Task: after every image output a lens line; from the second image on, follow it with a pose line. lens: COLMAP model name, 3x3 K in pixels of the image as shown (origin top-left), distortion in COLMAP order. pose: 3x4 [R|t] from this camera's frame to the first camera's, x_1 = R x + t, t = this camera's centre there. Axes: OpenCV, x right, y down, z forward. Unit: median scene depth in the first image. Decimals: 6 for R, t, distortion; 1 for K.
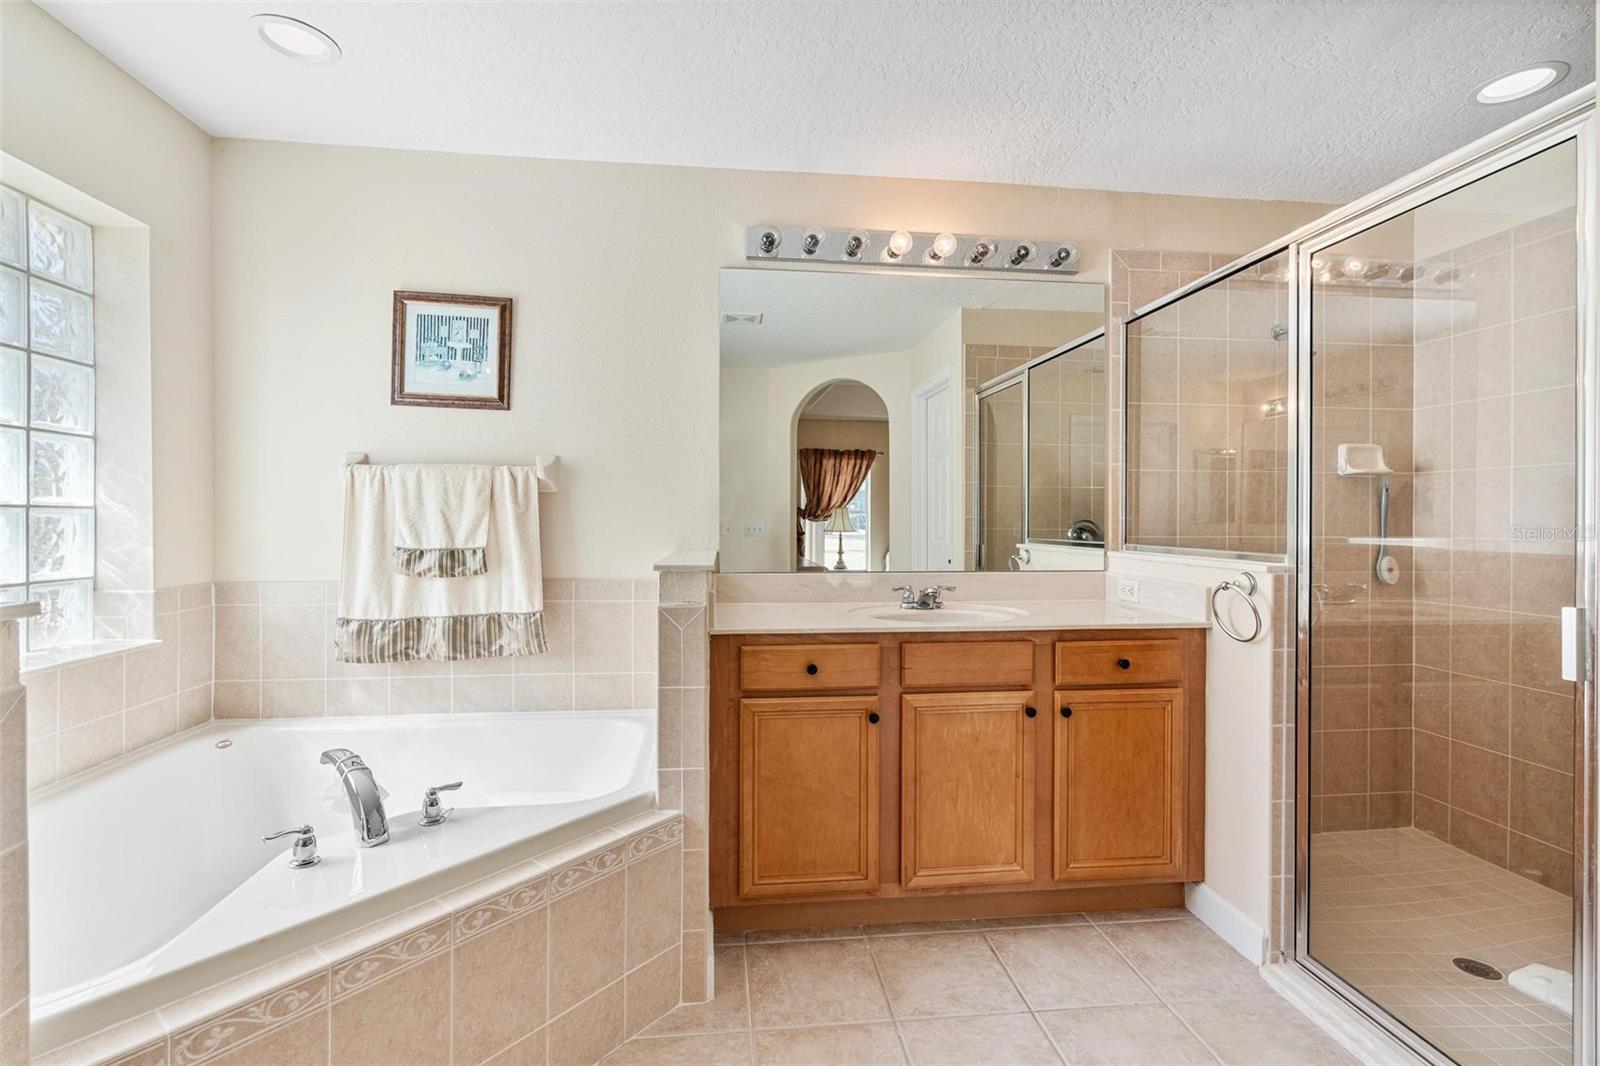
lens RADIAL K [[717.3, 0, 794.7], [0, 717.3, 522.5], [0, 0, 1]] dist [-0.011726, 0.005200]
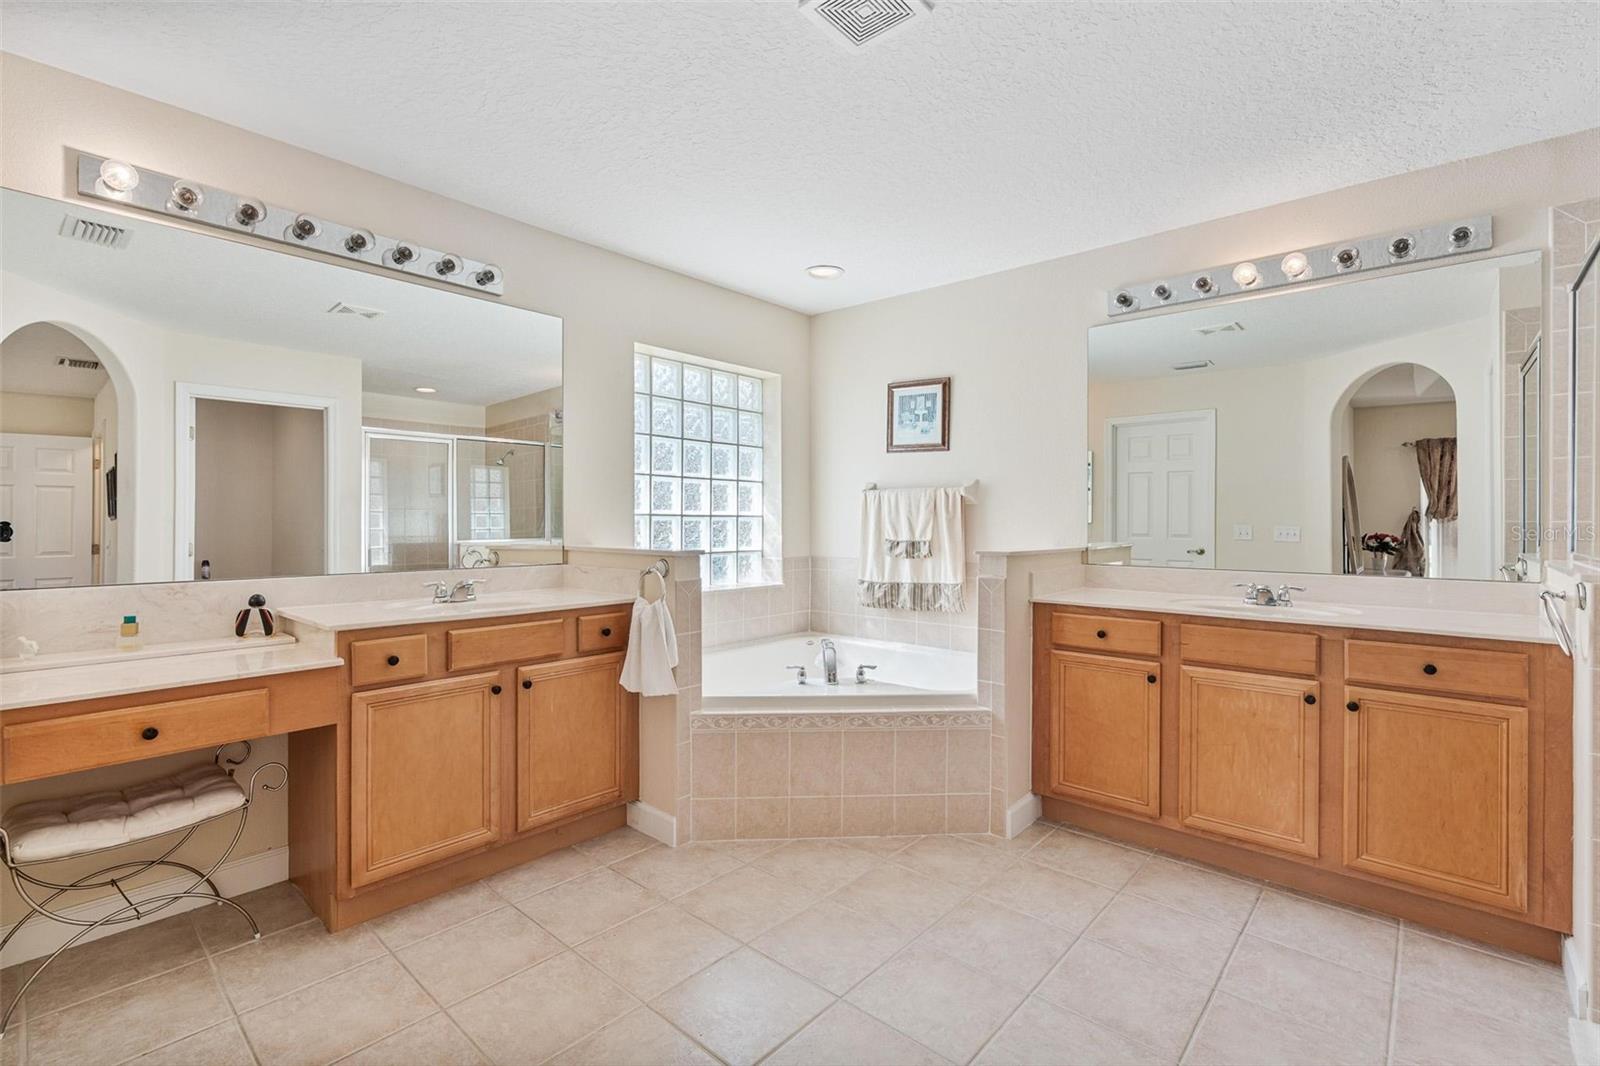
lens RADIAL K [[717.3, 0, 801.1], [0, 717.3, 526.7], [0, 0, 1]] dist [-0.011726, 0.005200]
pose [[0.675866, 0.004752, -0.737009, 0.596818], [-0.006057, 0.999981, 0.000894, 0.005851], [0.736999, 0.003860, 0.675882, -0.301476]]
